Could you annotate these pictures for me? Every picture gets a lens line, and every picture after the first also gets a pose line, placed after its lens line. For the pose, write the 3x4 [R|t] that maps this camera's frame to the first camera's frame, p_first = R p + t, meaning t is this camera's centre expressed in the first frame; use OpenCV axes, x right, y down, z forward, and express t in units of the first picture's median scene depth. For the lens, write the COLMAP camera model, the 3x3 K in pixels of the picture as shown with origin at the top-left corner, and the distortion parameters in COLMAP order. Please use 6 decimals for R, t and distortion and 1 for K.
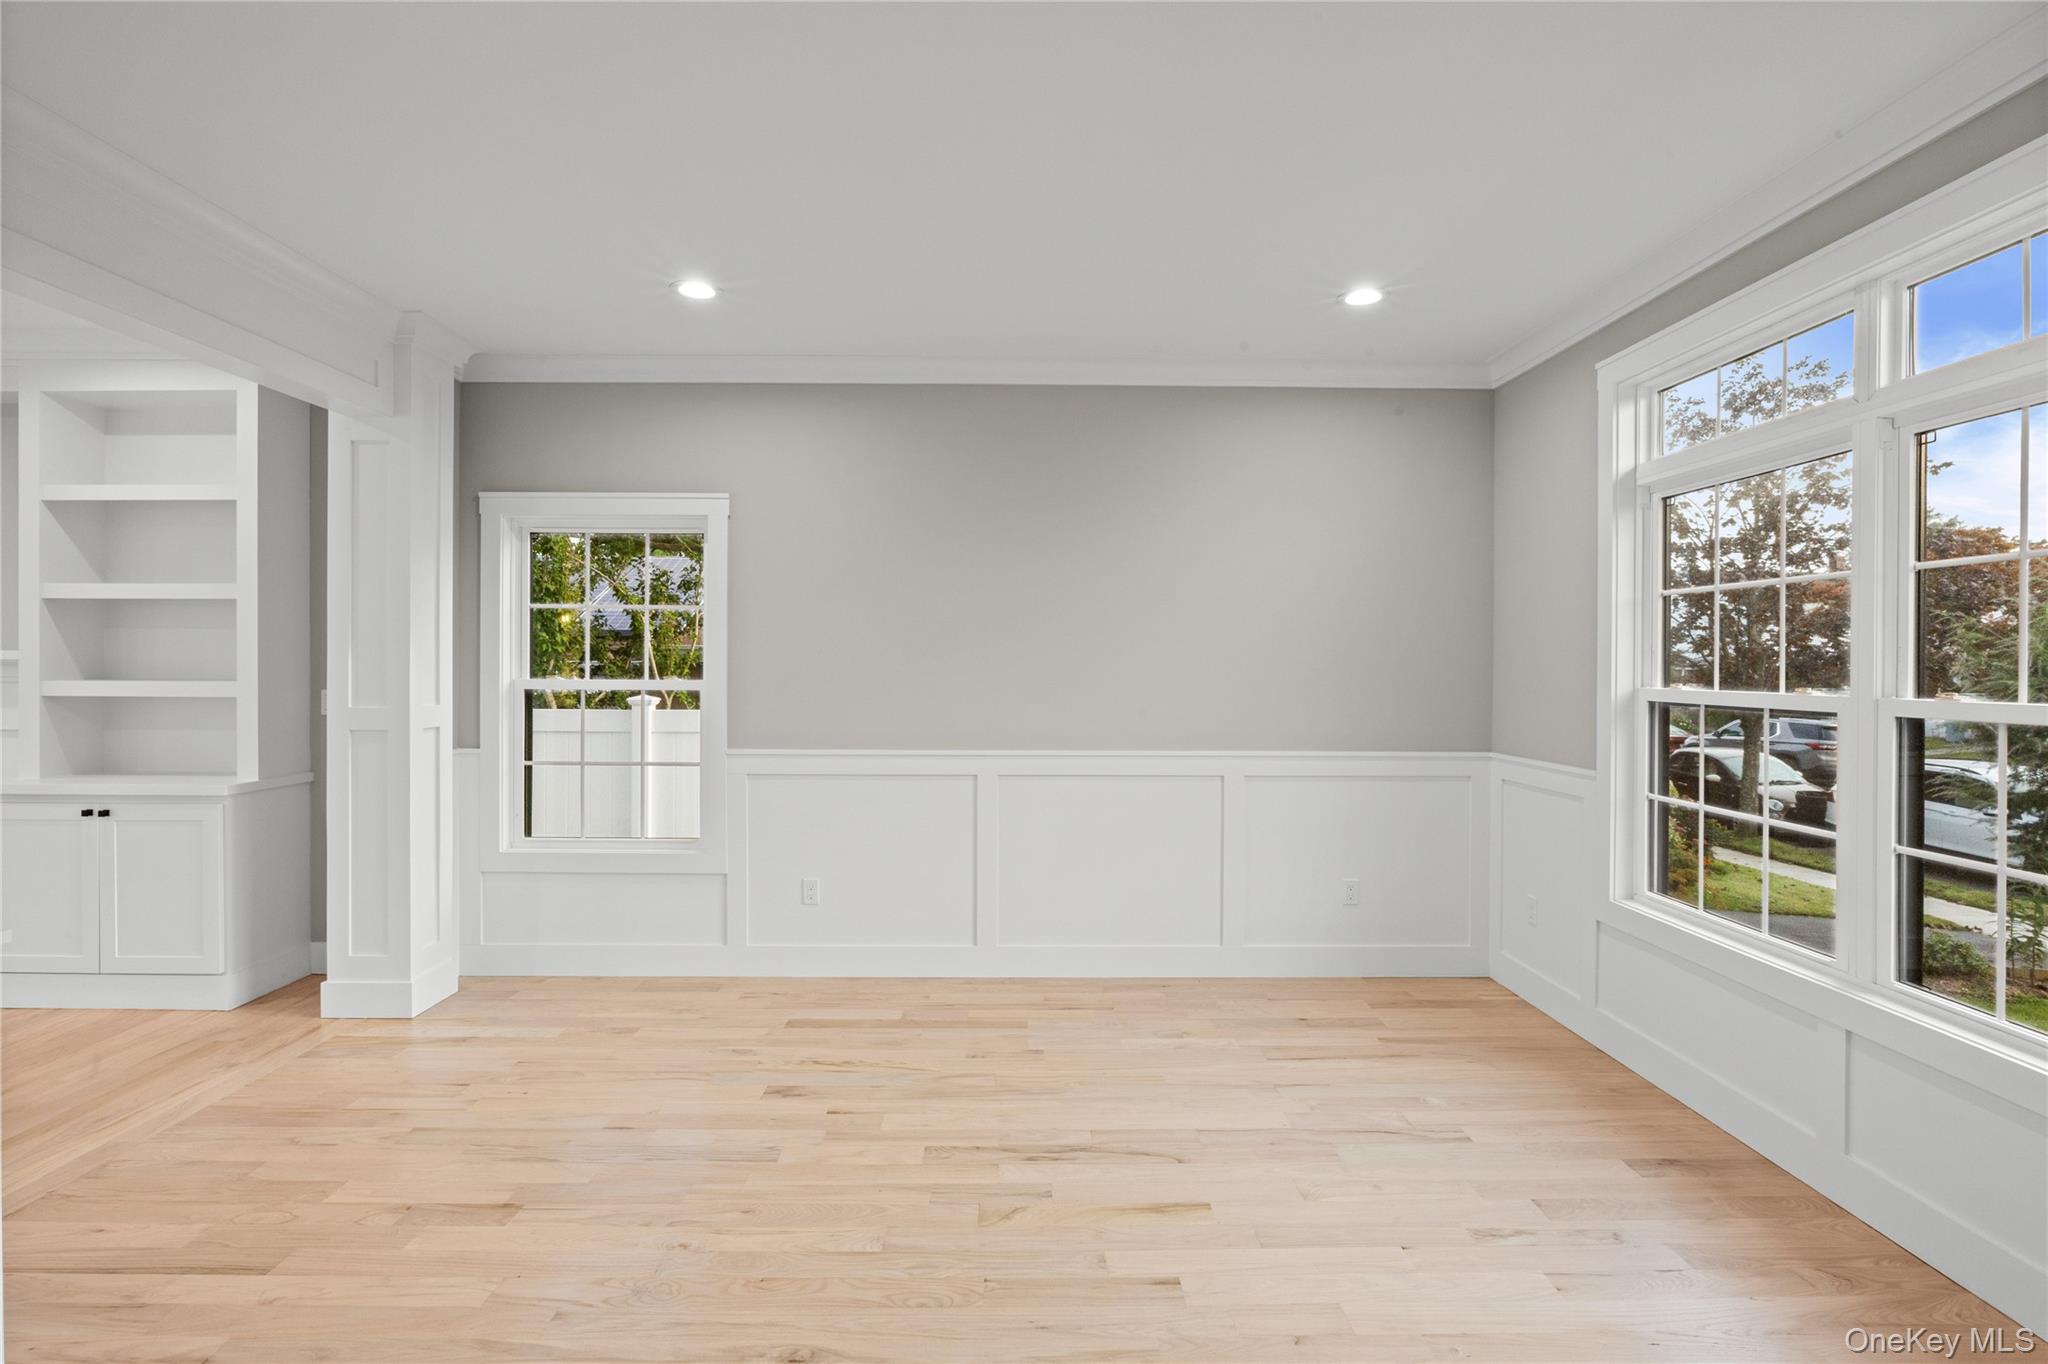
lens RADIAL K [[976.1, 0, 1016.8], [0, 976.1, 675.8], [0, 0, 1]] dist [-0.012891, 0.000458]
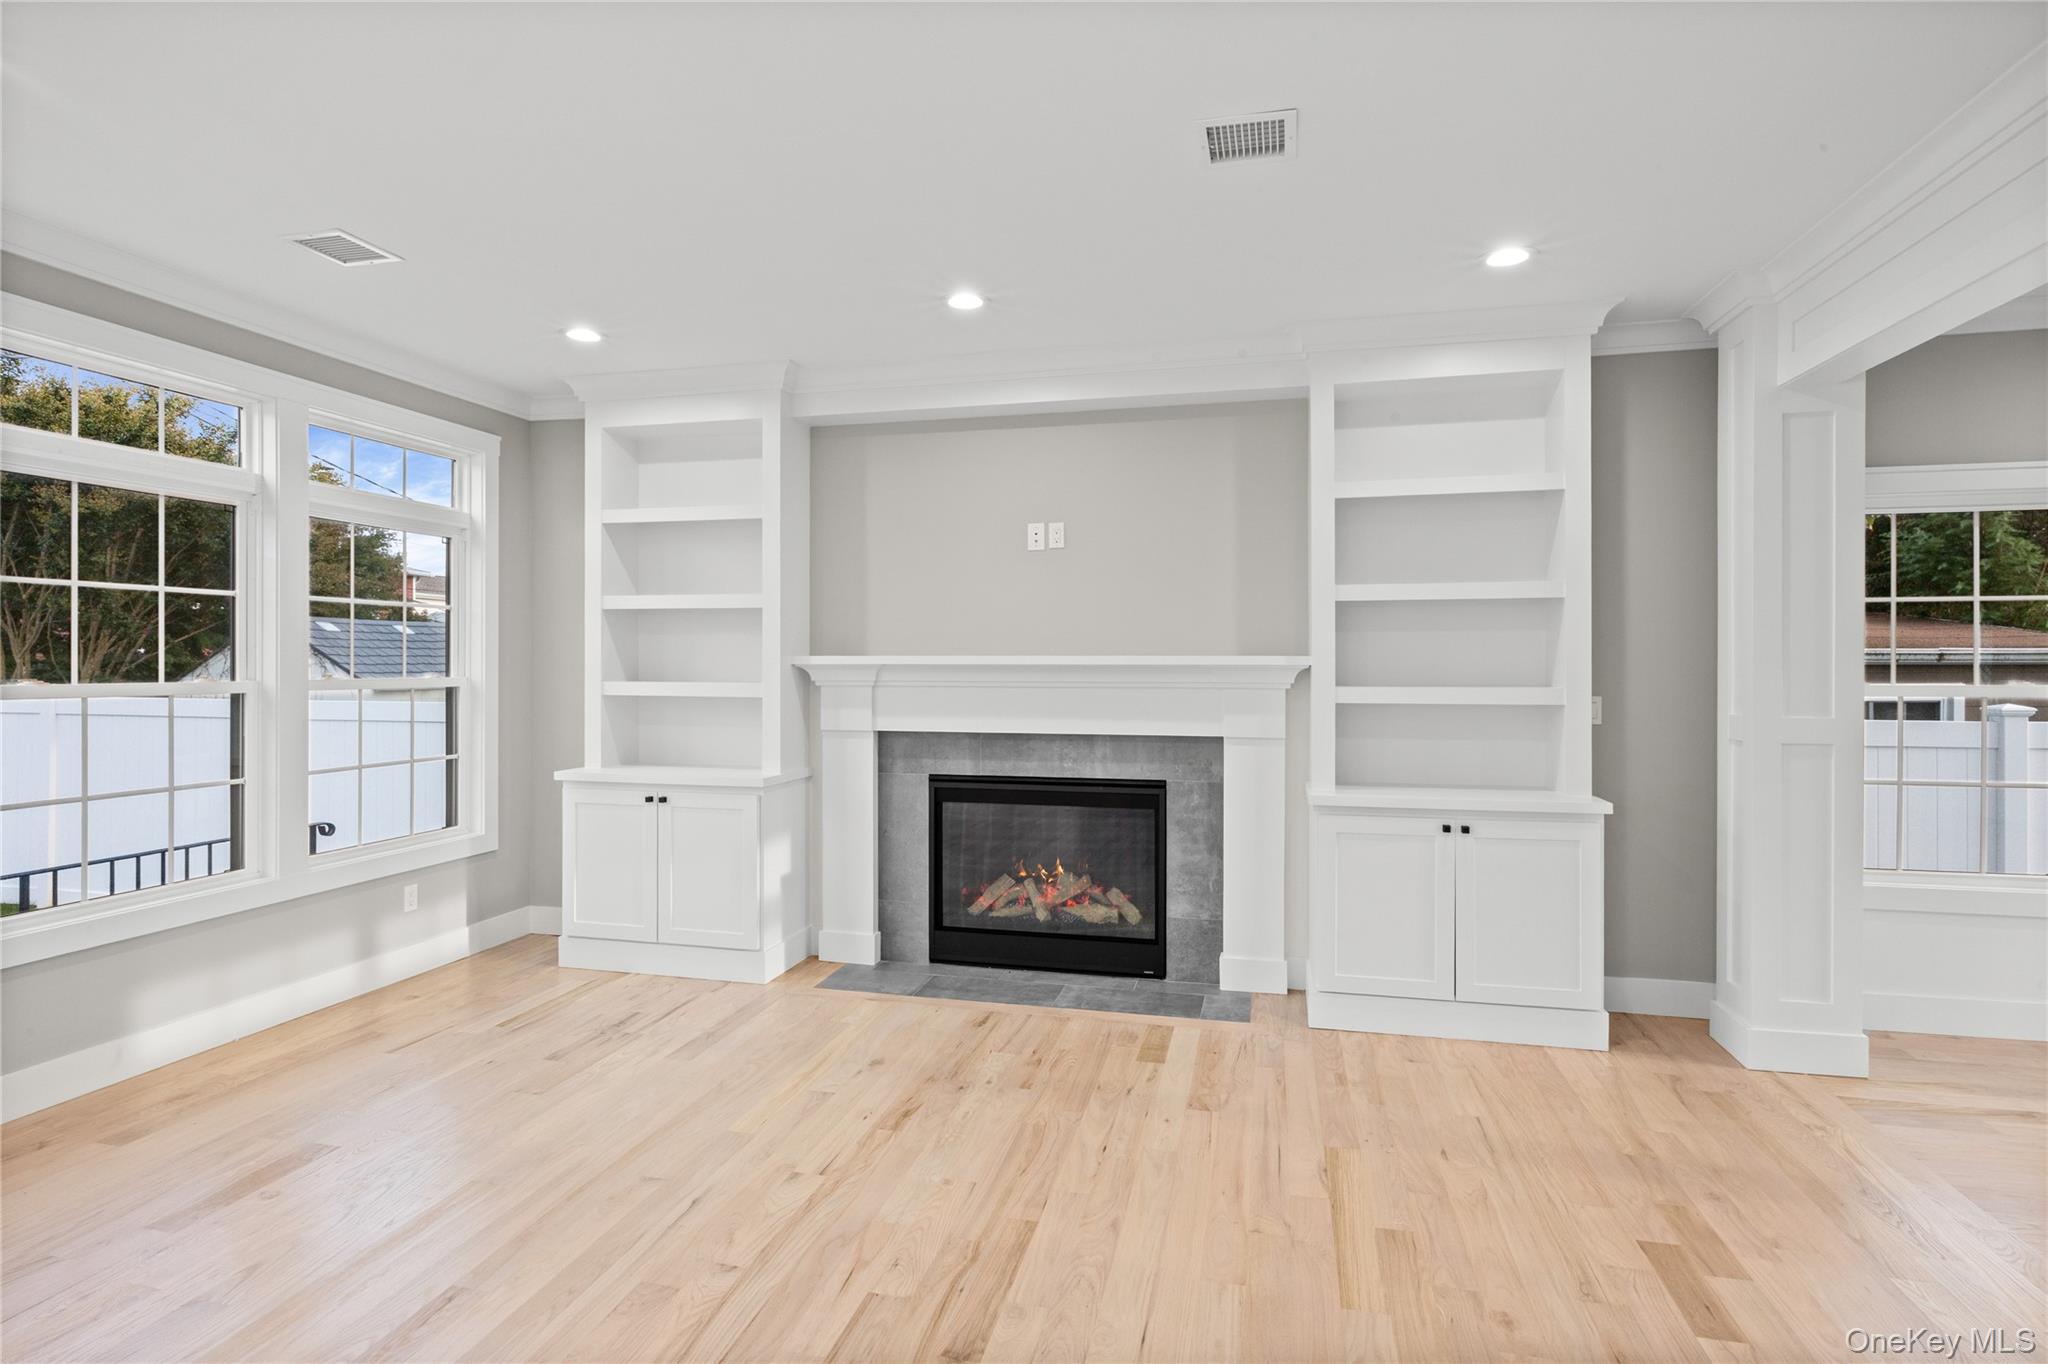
lens RADIAL K [[993.4, 0, 1034.3], [0, 993.4, 673.4], [0, 0, 1]] dist [-0.017930, -0.001754]
pose [[0.966713, -0.001141, -0.255861, -0.230661], [0.000184, 0.999993, -0.003768, -0.001012], [0.255863, 0.003595, 0.966706, -0.006674]]
